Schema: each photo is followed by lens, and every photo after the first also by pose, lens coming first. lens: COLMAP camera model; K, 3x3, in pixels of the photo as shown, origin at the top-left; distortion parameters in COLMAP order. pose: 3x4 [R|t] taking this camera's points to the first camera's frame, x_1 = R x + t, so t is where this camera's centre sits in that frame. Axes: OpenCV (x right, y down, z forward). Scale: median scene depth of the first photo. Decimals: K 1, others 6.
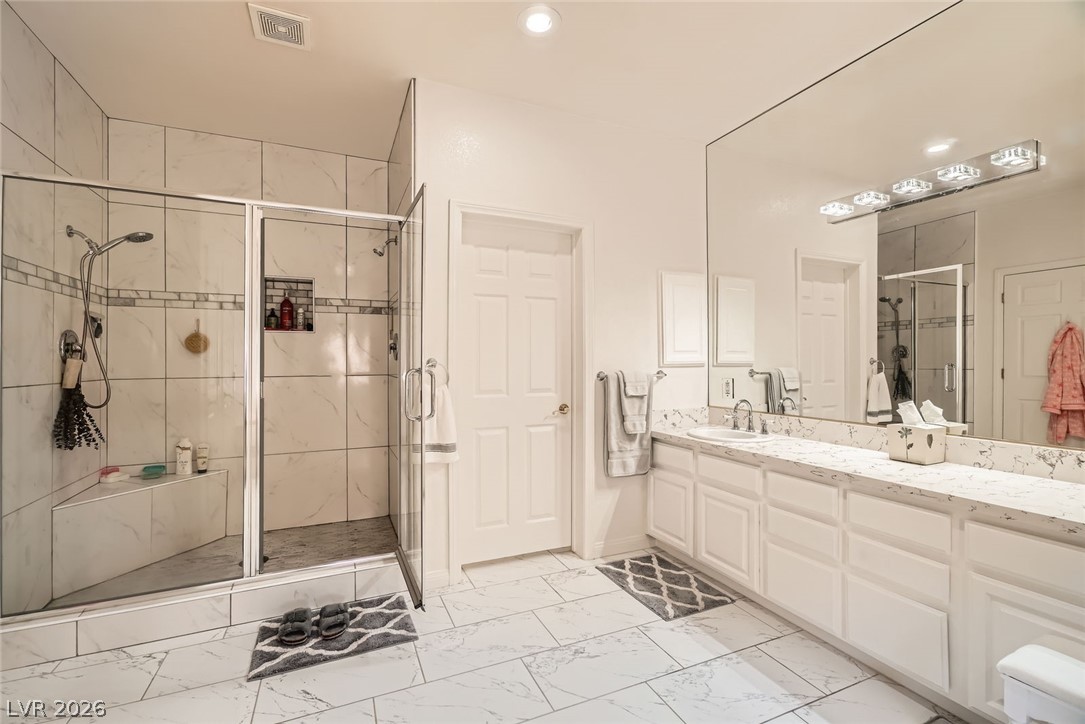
lens RADIAL K [[483.2, 0, 543.1], [0, 483.2, 361.6], [0, 0, 1]] dist [0.001397, 0.000700]
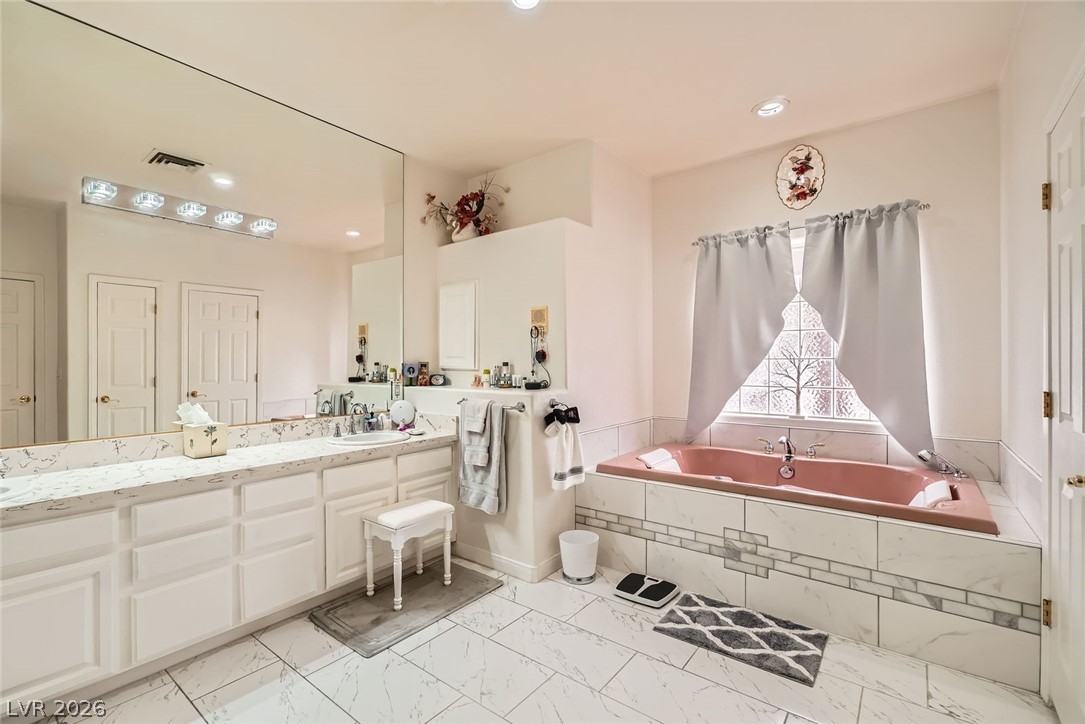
lens RADIAL K [[483.2, 0, 541.7], [0, 483.2, 360.7], [0, 0, 1]] dist [0.001397, 0.000700]
pose [[-0.473758, 0.002692, 0.880651, -0.627544], [0.004946, 0.999988, -0.000396, -0.012657], [-0.880641, 0.004168, -0.473766, 0.875044]]
